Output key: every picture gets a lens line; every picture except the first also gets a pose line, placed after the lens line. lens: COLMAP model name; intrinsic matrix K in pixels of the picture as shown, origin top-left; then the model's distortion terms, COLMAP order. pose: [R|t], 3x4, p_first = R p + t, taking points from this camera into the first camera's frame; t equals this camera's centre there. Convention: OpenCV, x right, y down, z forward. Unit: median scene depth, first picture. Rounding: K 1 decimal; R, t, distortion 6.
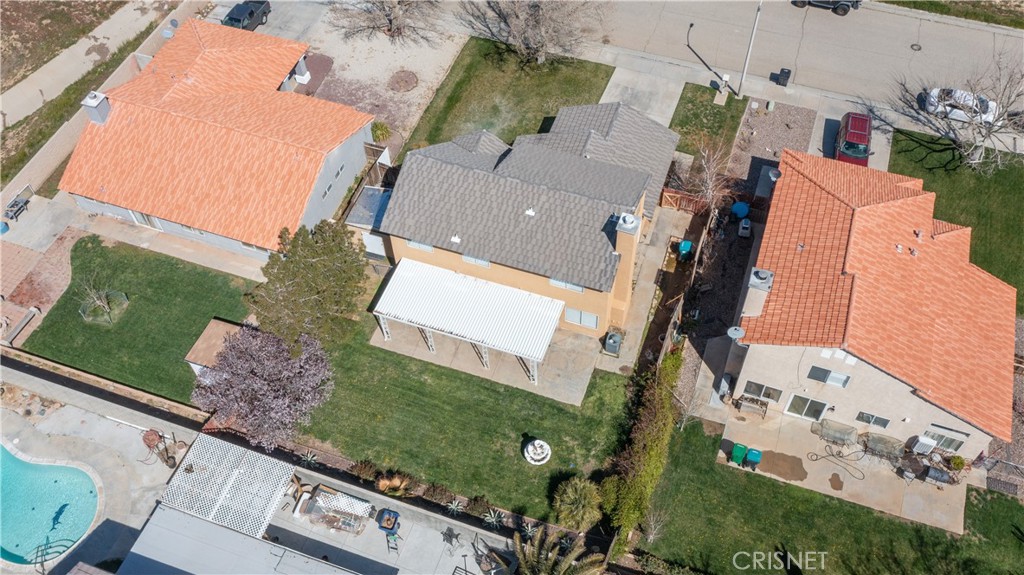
lens RADIAL K [[911.3, 0, 515.5], [0, 911.3, 280.5], [0, 0, 1]] dist [-0.010672, 0.002408]
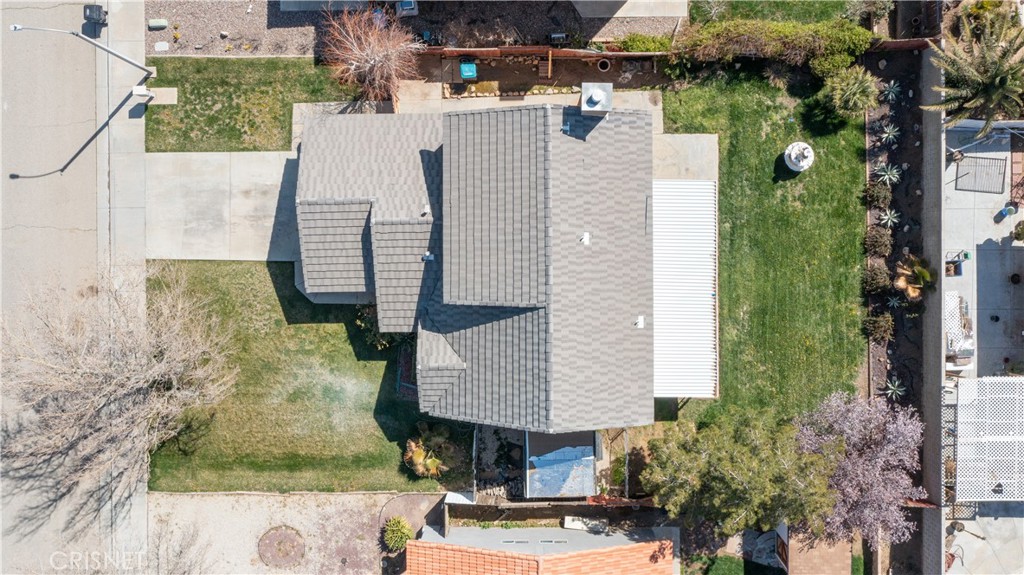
lens RADIAL K [[911.3, 0, 528.4], [0, 911.3, 270.3], [0, 0, 1]] dist [-0.010672, 0.002408]
pose [[-0.341577, -0.939796, 0.010447, 0.000283], [0.764790, -0.271475, 0.584293, -0.541401], [-0.546280, 0.207571, 0.811475, 0.404739]]
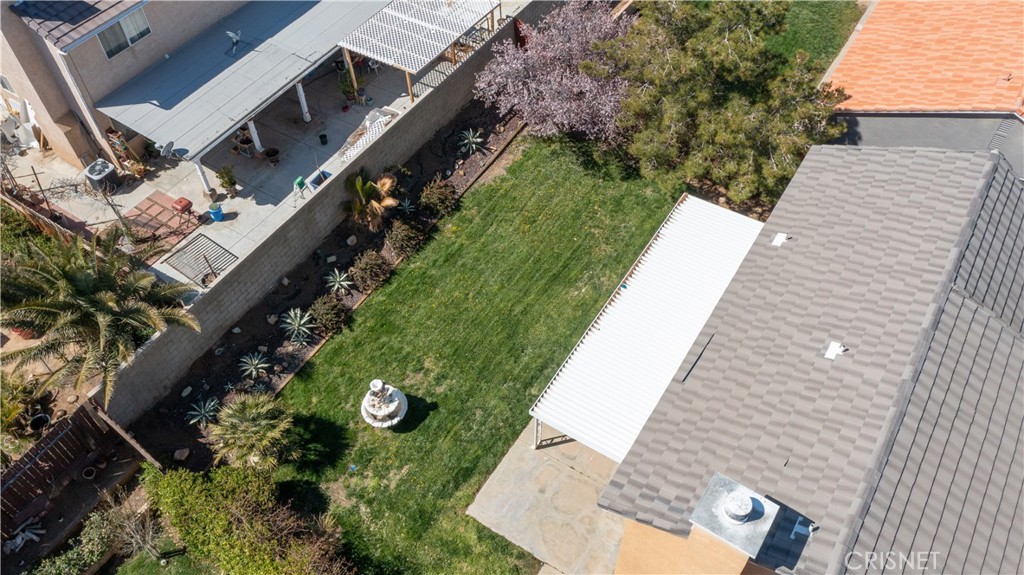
lens RADIAL K [[804.8, 0, 512.4], [0, 804.8, 285.3], [0, 0, 1]] dist [-0.010912, 0.002122]
pose [[-0.224430, 0.768450, -0.599263, 0.232936], [-0.772127, 0.234943, 0.590442, -0.176000], [0.594518, 0.595220, 0.540613, 0.681462]]
